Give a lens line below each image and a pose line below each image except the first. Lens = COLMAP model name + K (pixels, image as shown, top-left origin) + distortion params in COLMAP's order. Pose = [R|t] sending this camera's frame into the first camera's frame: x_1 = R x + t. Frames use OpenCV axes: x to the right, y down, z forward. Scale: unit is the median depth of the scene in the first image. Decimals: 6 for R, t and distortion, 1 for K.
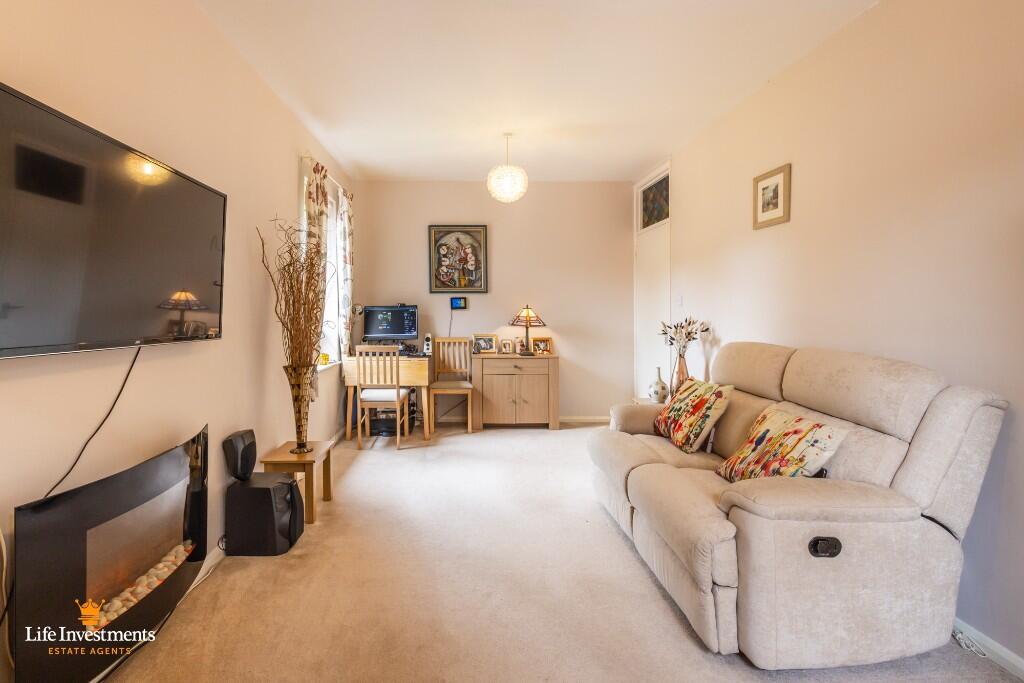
lens RADIAL K [[461.0, 0, 487.2], [0, 461.0, 309.8], [0, 0, 1]] dist [0.001757, 0.000013]
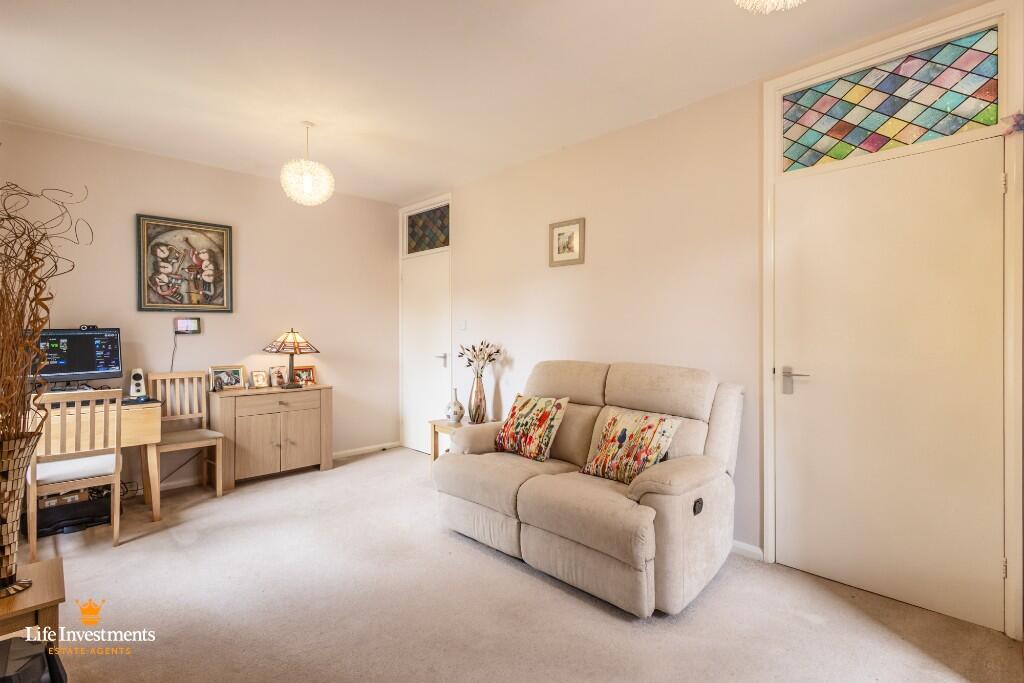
lens RADIAL K [[464.0, 0, 507.8], [0, 464.0, 329.3], [0, 0, 1]] dist [0.004507, 0.000121]
pose [[0.746860, 0.002939, 0.664974, -0.192410], [0.002561, 0.999970, -0.007296, -0.001615], [-0.664976, 0.007152, 0.746831, 0.106462]]
